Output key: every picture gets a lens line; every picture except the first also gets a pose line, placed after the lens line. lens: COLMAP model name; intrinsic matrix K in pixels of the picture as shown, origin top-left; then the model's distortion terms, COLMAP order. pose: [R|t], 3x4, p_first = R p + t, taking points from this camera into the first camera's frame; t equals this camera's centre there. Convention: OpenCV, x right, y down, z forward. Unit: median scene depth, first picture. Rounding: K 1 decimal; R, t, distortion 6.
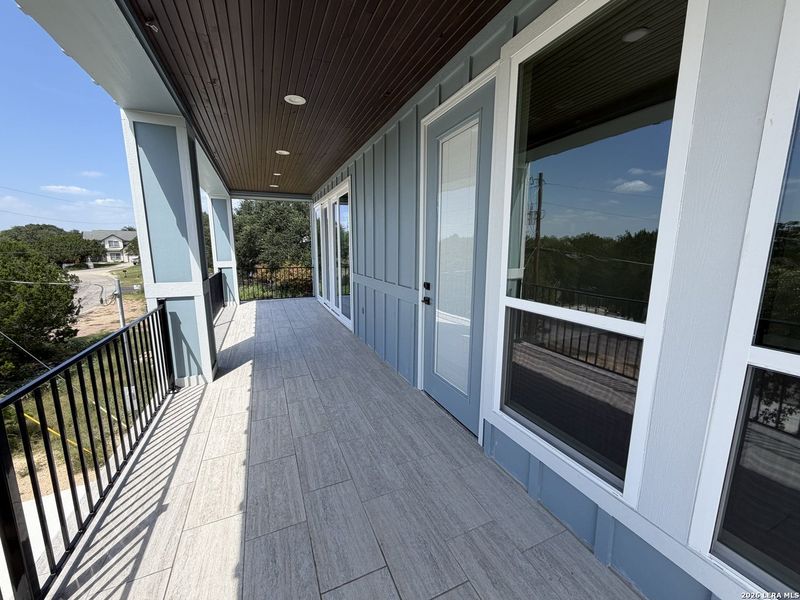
lens RADIAL K [[317.1, 0, 398.8], [0, 317.1, 298.9], [0, 0, 1]] dist [-0.000685, -0.000053]
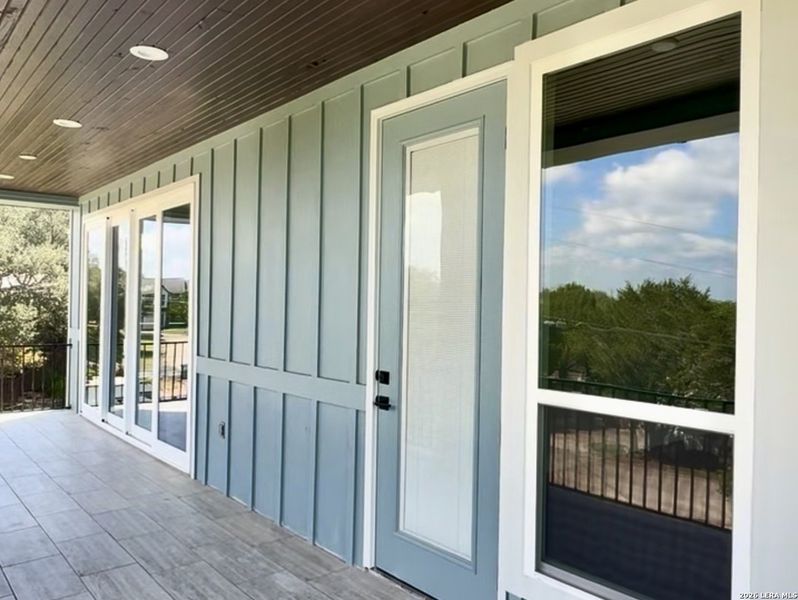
lens RADIAL K [[648.4, 0, 399.8], [0, 648.4, 304.0], [0, 0, 1]] dist [0.000222, -0.004302]
pose [[0.960306, 0.015291, 0.278531, -0.200156], [0.029274, 0.987459, -0.155138, 0.011392], [-0.277410, 0.157133, 0.947815, -0.150304]]
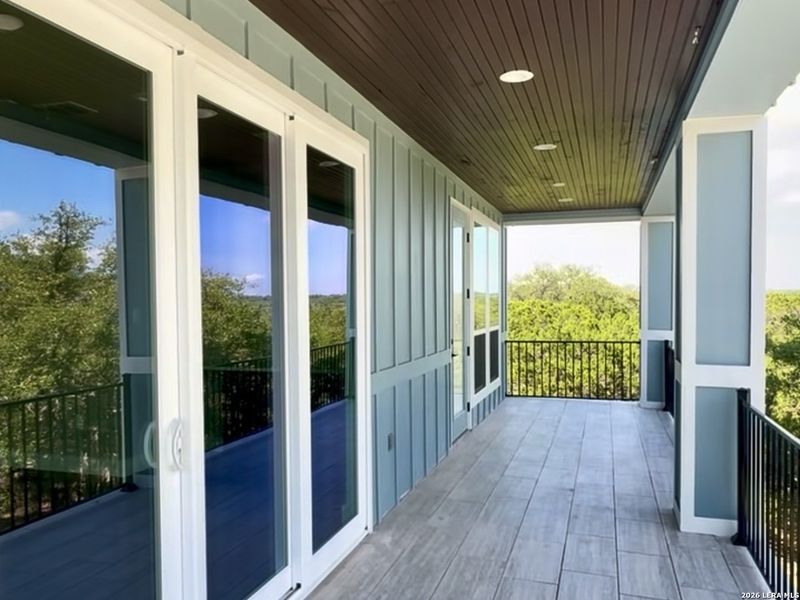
lens RADIAL K [[650.0, 0, 400.8], [0, 650.0, 304.0], [0, 0, 1]] dist [0.000222, -0.004302]
pose [[-0.755551, 0.001797, 0.655088, -1.165693], [0.116178, 0.984512, 0.131294, -0.450004], [-0.644706, 0.175306, -0.744058, 2.568795]]
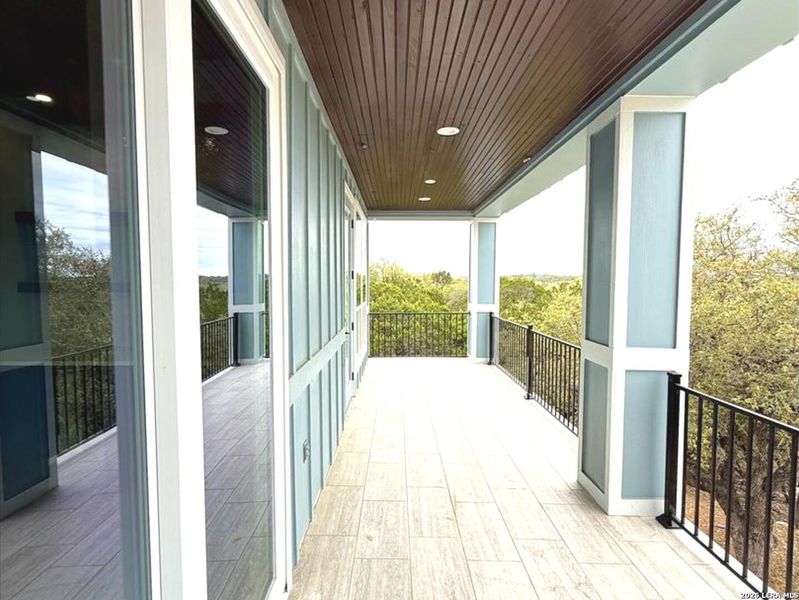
lens RADIAL K [[416.8, 0, 399.5], [0, 416.8, 300.0], [0, 0, 1]] dist [-0.002063, -0.000489]
pose [[-0.920356, -0.021223, 0.390506, -0.642304], [0.062235, 0.977854, 0.199821, -0.374076], [-0.386099, 0.208209, -0.898653, 2.117058]]
